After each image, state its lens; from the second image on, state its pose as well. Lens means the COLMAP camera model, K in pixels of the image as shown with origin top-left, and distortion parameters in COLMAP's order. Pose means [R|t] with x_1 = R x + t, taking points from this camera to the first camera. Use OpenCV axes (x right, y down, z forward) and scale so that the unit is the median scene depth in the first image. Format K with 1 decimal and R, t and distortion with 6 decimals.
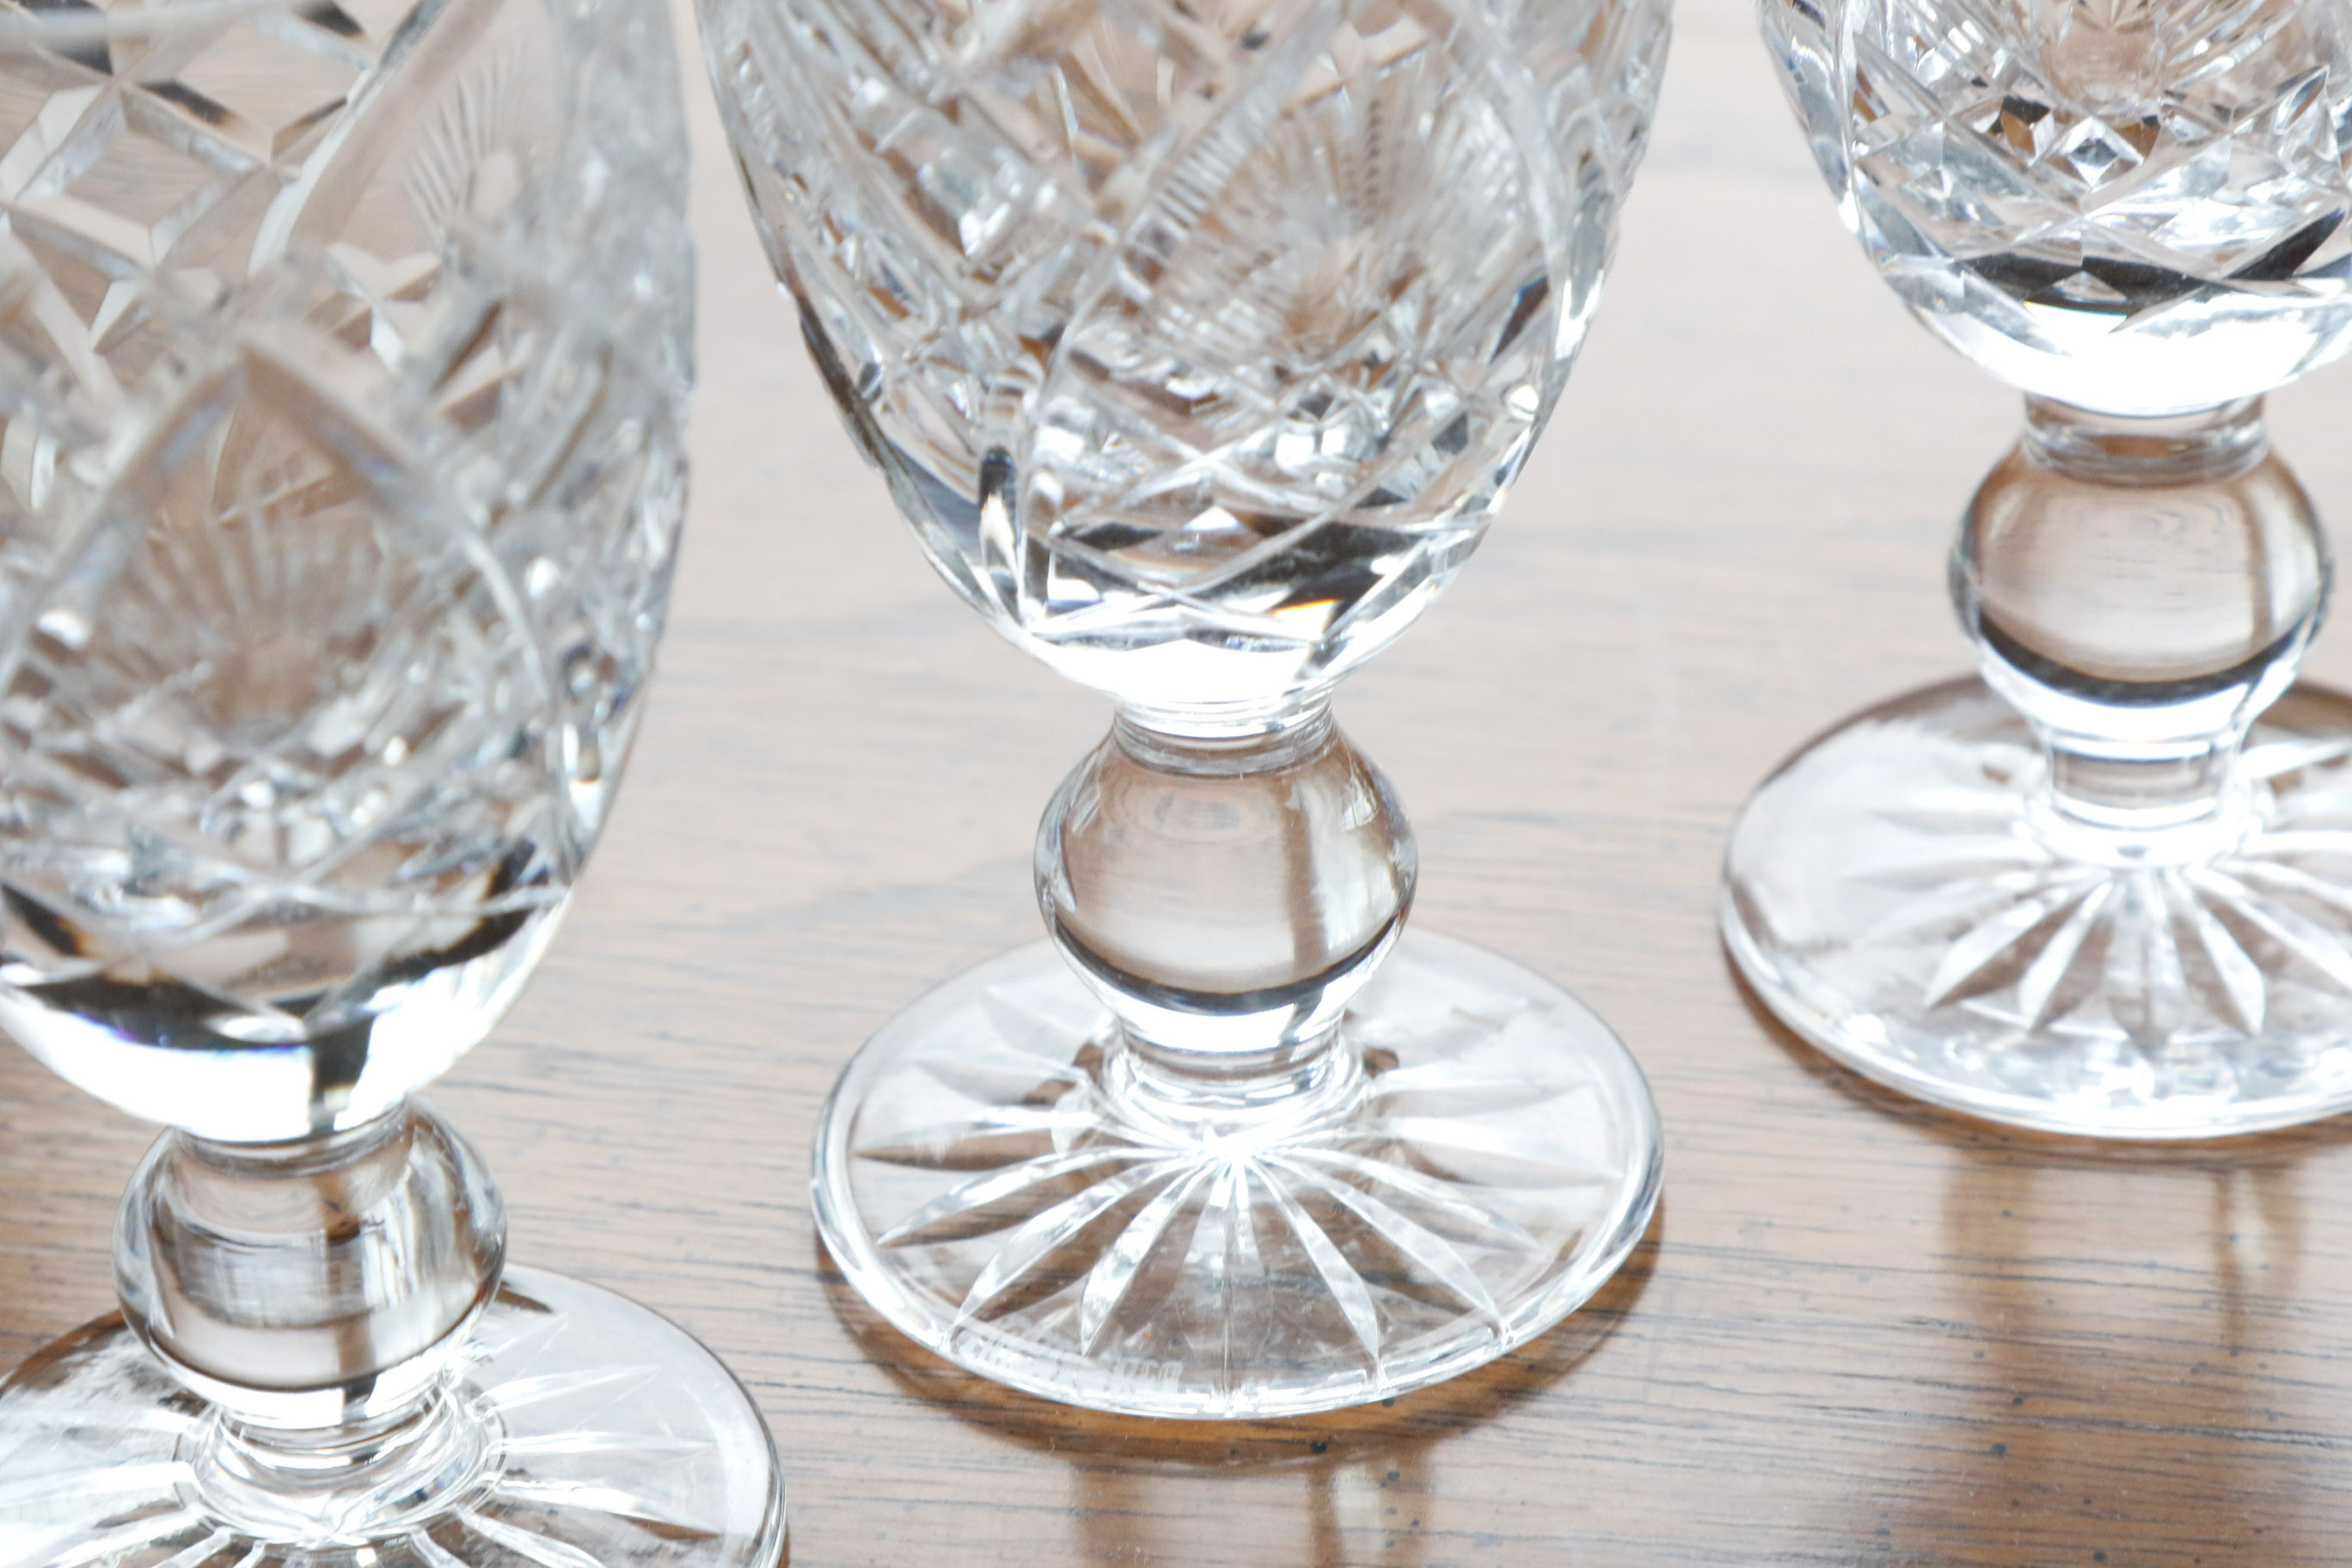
lens RADIAL K [[10250.3, 0, 1176.0], [0, 10250.3, 784.0], [0, 0, 1]] dist [0.584430, -1.093645]
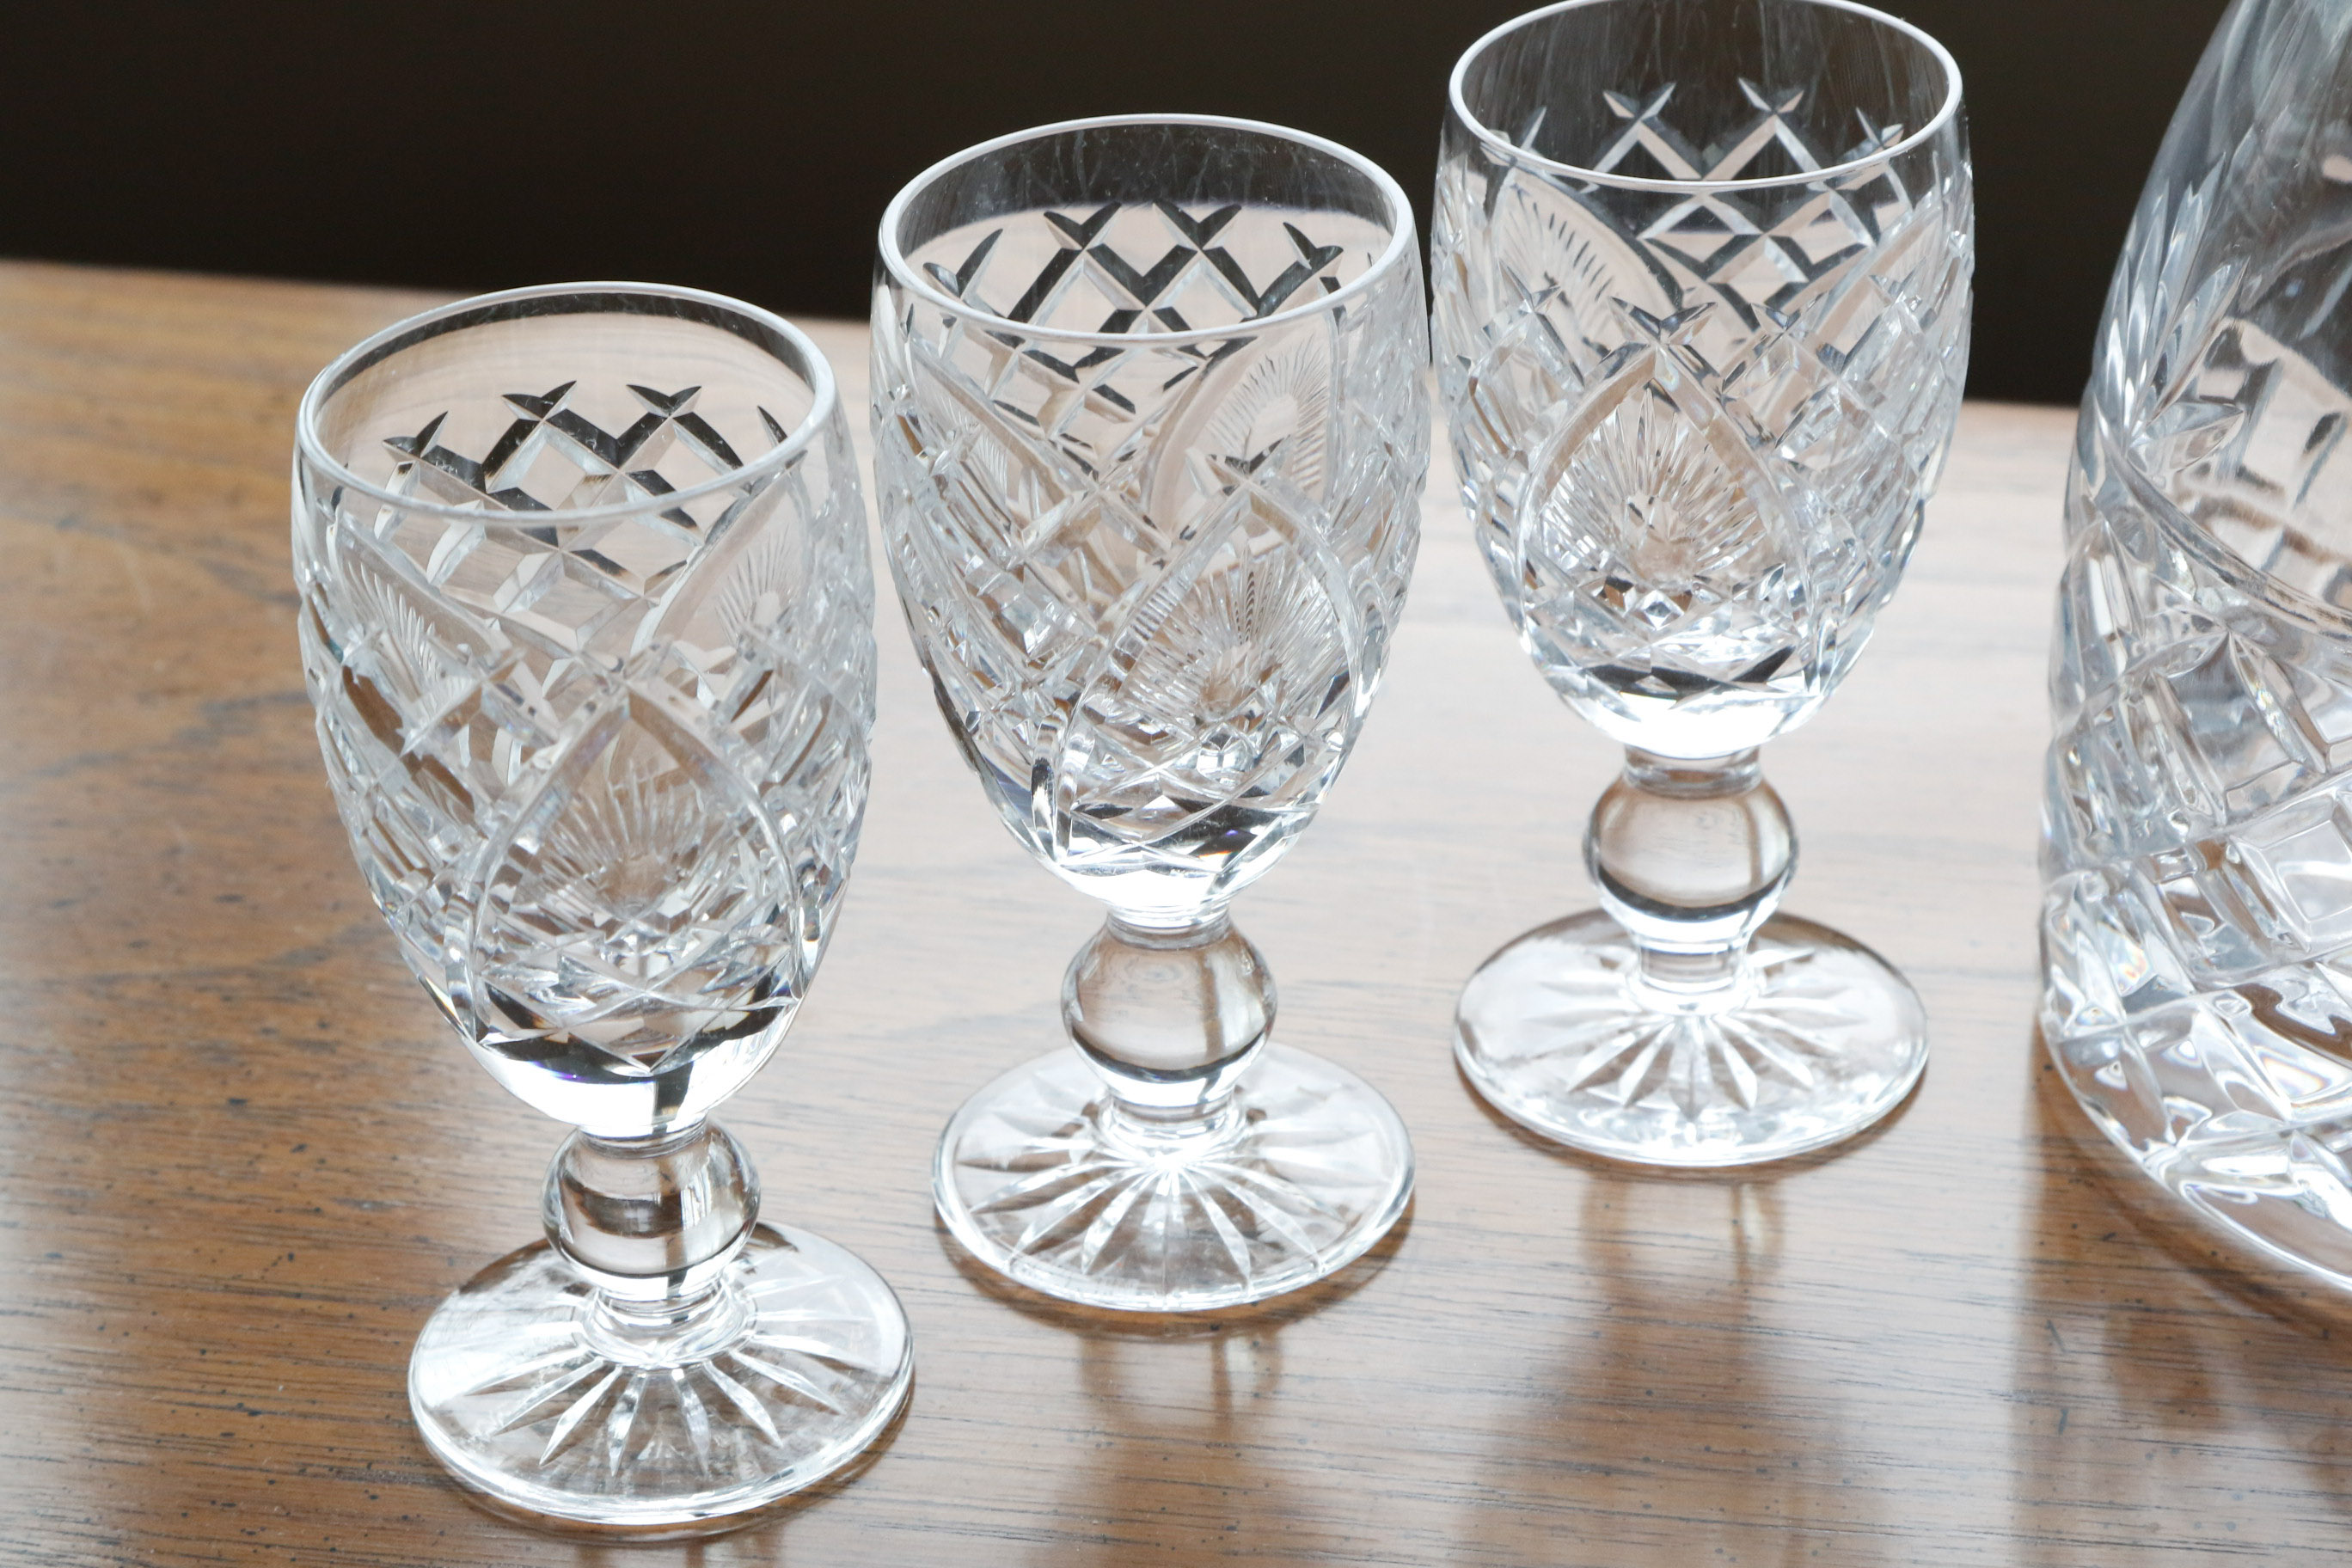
lens RADIAL K [[6282.3, 0, 1176.0], [0, 6282.3, 784.0], [0, 0, 1]] dist [0.734644, 0.070145]
pose [[0.999866, 0.016352, 0.000400, 0.005518], [-0.016328, 0.999269, -0.034560, 0.008873], [-0.000965, 0.034549, 0.999403, -0.100268]]
